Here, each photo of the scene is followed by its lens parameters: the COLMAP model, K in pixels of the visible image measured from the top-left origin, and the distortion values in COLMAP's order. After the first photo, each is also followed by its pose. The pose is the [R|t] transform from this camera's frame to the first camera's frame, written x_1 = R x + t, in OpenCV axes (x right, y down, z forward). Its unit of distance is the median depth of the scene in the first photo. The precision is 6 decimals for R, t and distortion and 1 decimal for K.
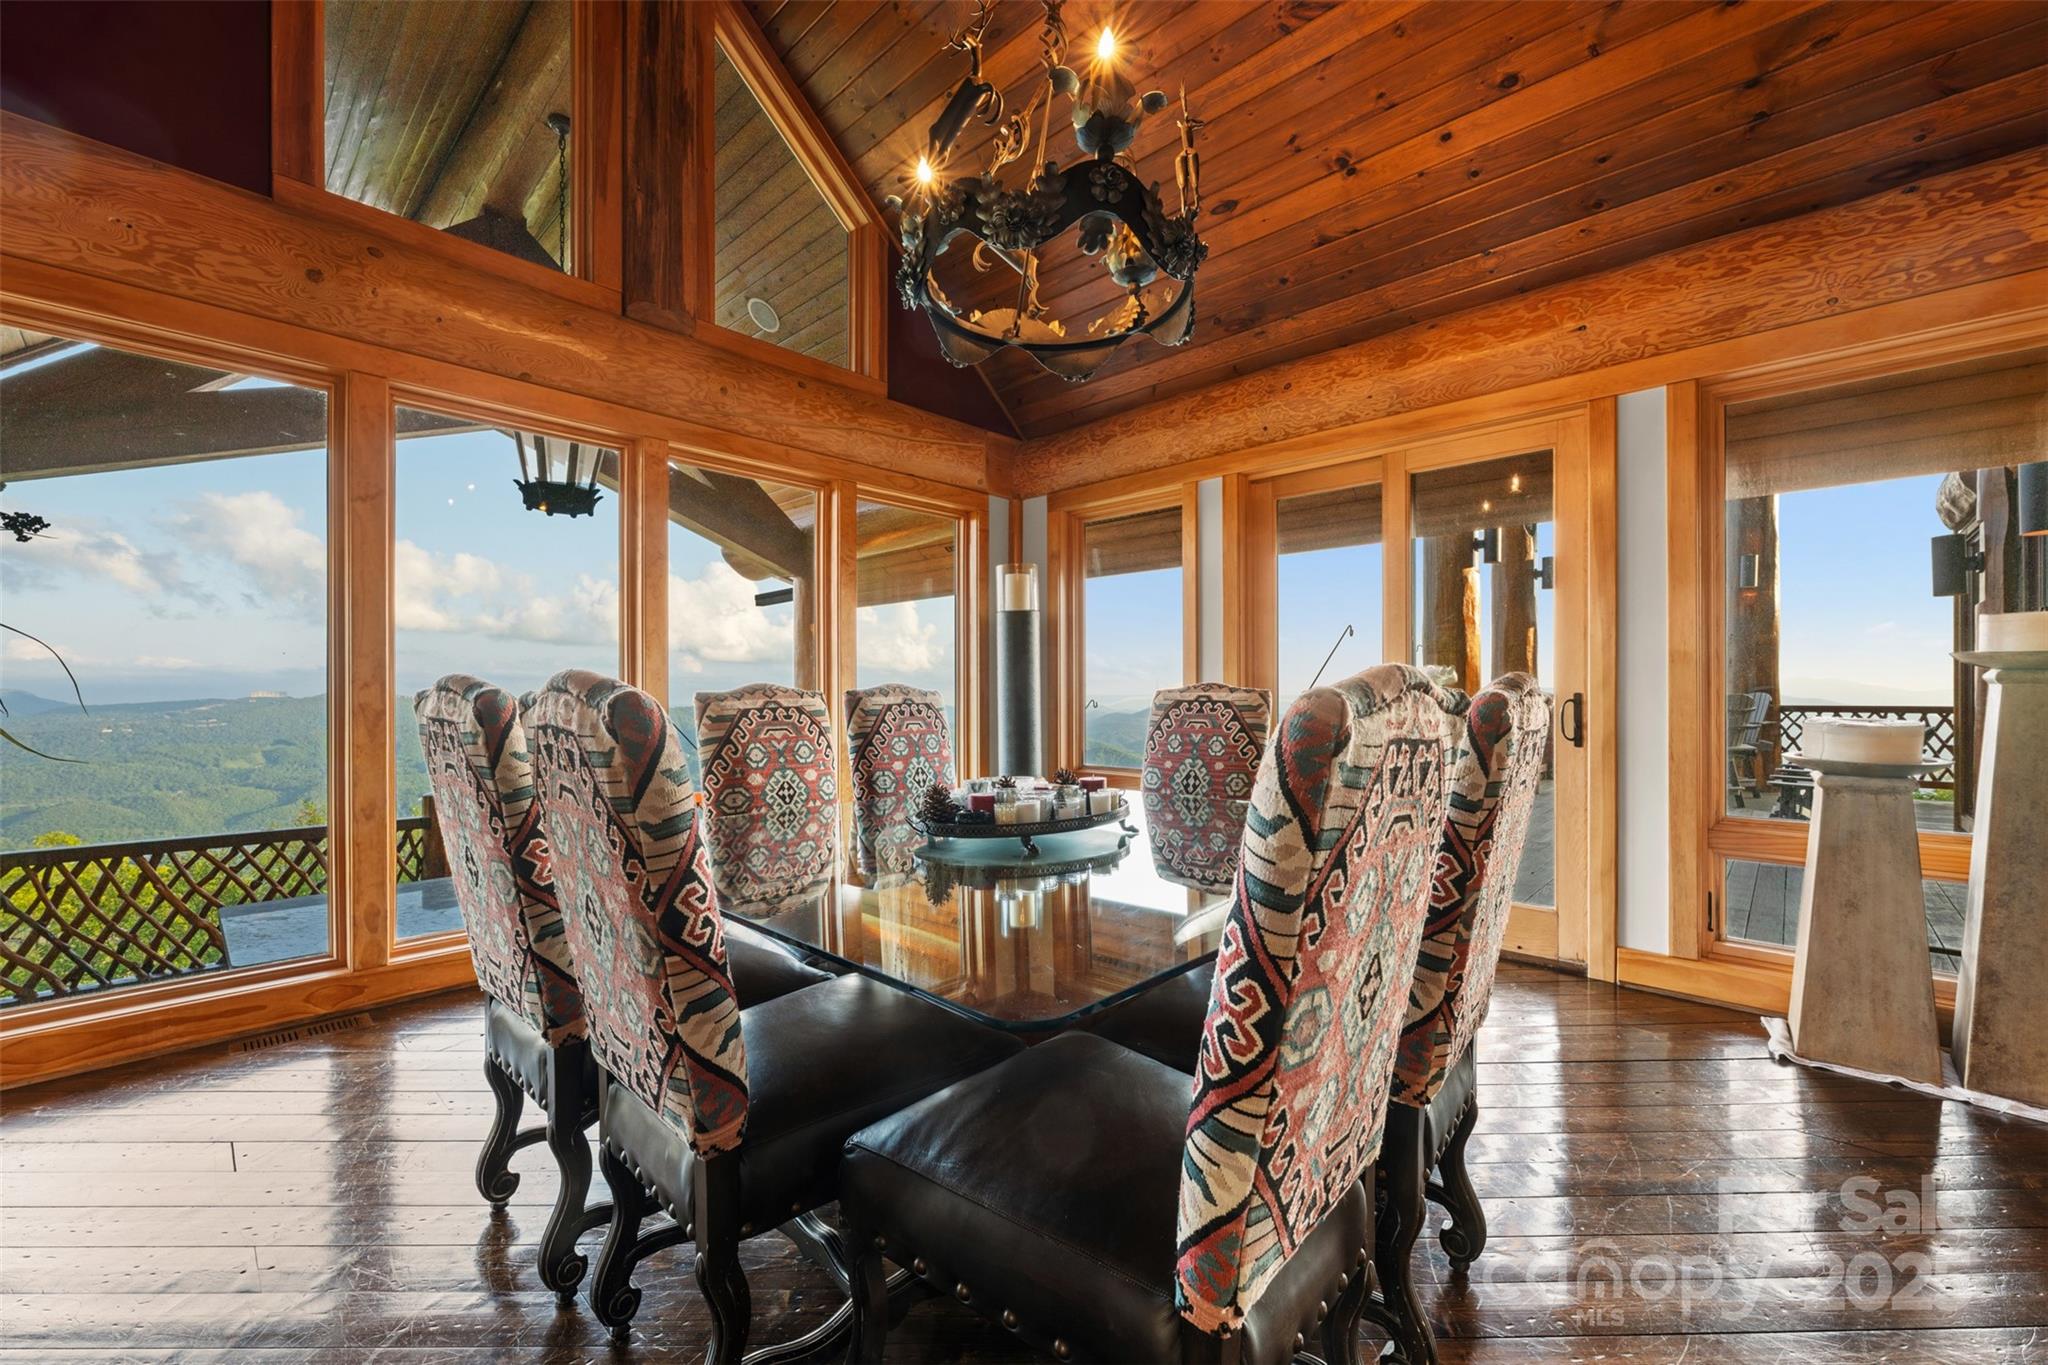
lens RADIAL K [[816.0, 0, 1025.0], [0, 816.0, 690.0], [0, 0, 1]] dist [0.000710, -0.000245]
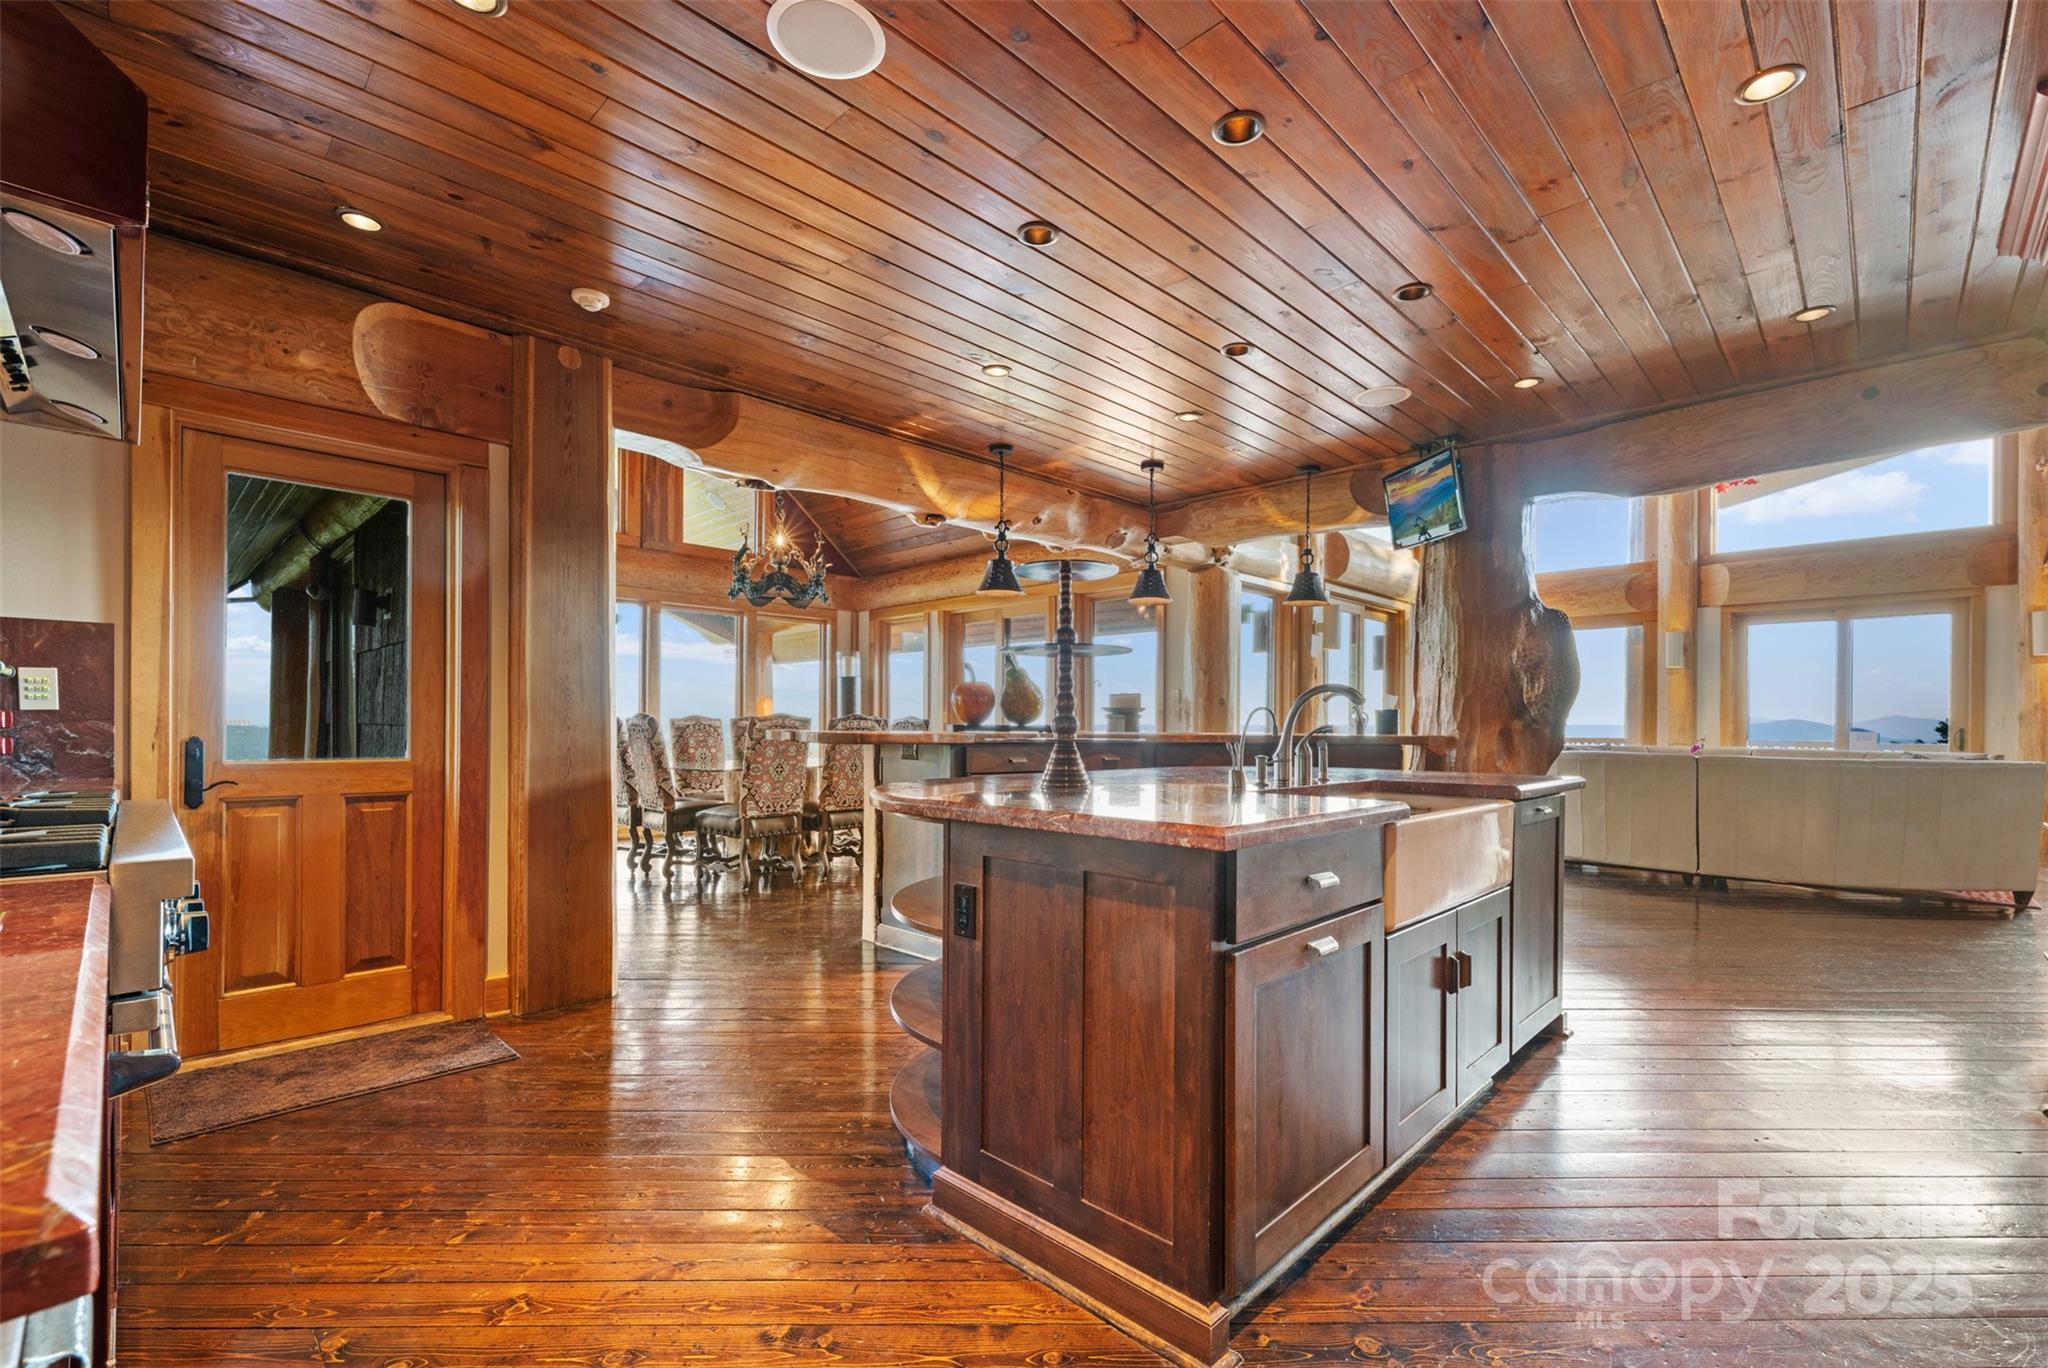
lens RADIAL K [[866.8, 0, 990.6], [0, 866.8, 731.8], [0, 0, 1]] dist [0.002146, 0.000111]
pose [[0.998675, 0.005513, -0.051161, 0.482874], [-0.005106, 0.999954, 0.008100, 0.010814], [0.051203, -0.007828, 0.998658, -1.090991]]
